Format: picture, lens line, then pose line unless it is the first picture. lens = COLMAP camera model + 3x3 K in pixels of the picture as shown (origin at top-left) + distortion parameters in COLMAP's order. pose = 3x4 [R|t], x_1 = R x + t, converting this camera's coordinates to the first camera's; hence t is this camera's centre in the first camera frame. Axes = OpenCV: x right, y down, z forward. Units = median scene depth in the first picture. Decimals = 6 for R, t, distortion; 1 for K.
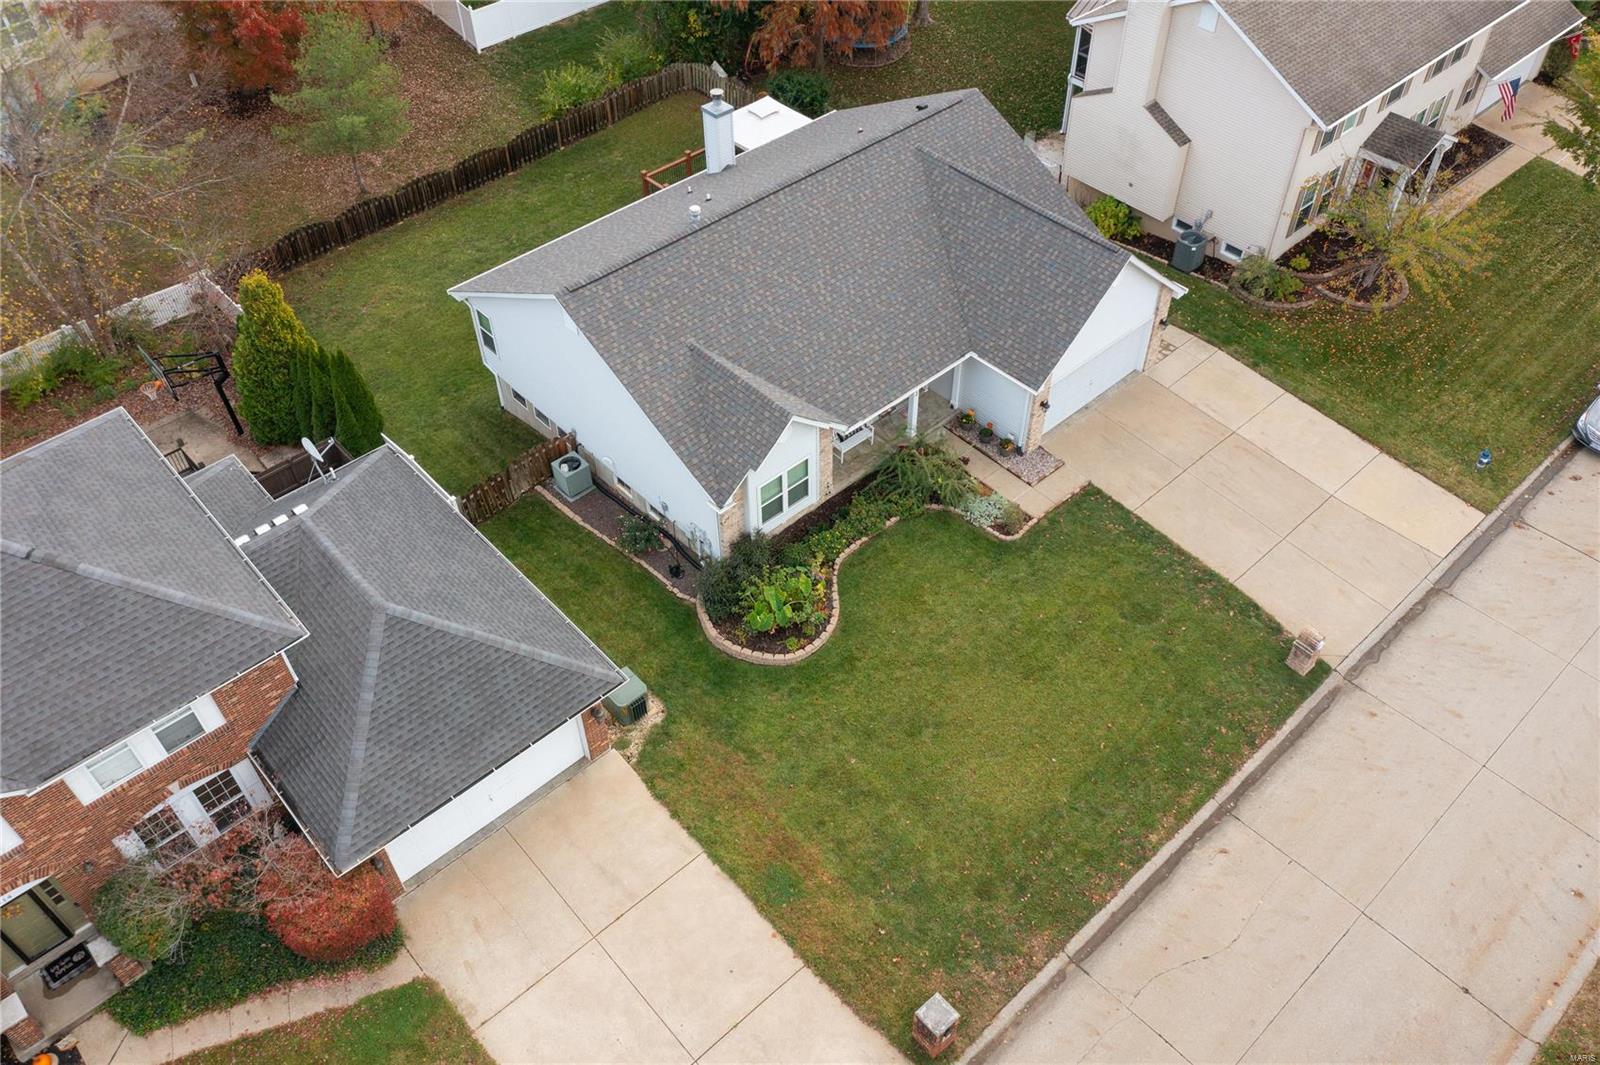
lens RADIAL K [[1264.3, 0, 803.7], [0, 1264.3, 526.2], [0, 0, 1]] dist [-0.013225, 0.008386]
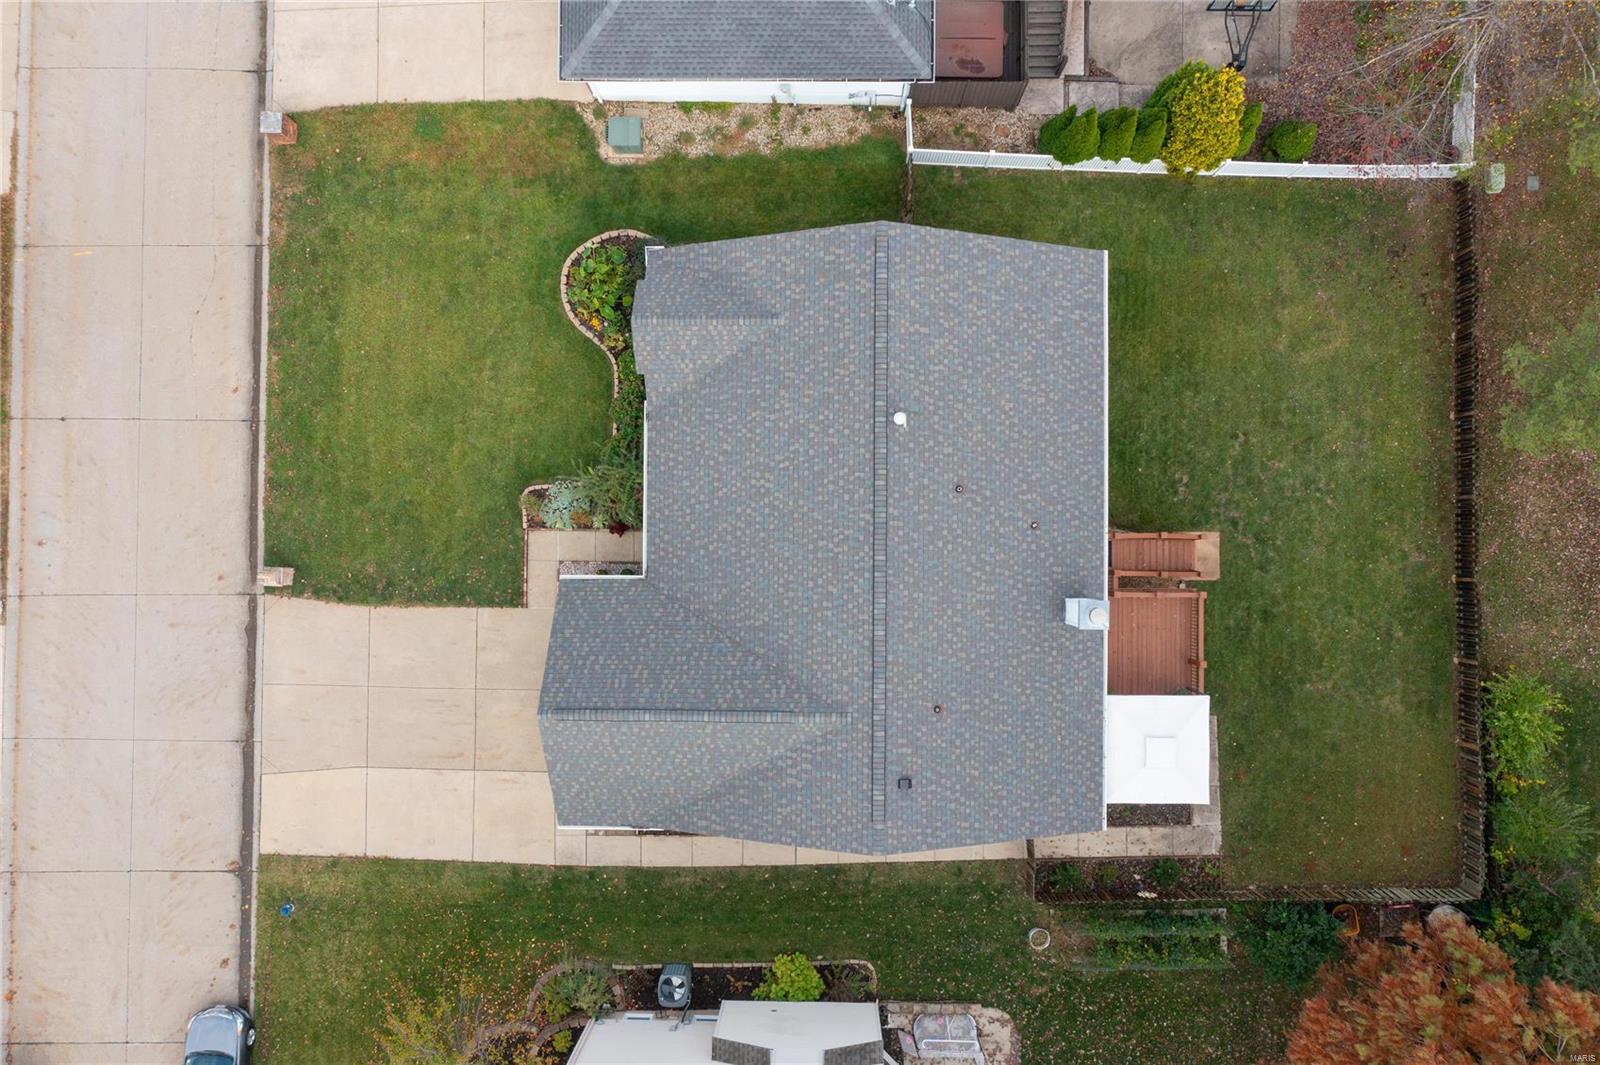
lens RADIAL K [[1264.3, 0, 803.7], [0, 1264.3, 526.2], [0, 0, 1]] dist [-0.013225, 0.008386]
pose [[-0.679467, 0.733694, 0.004177, 0.015355], [-0.513374, -0.479483, 0.711718, -0.947952], [0.524186, 0.481445, 0.702453, 0.375771]]
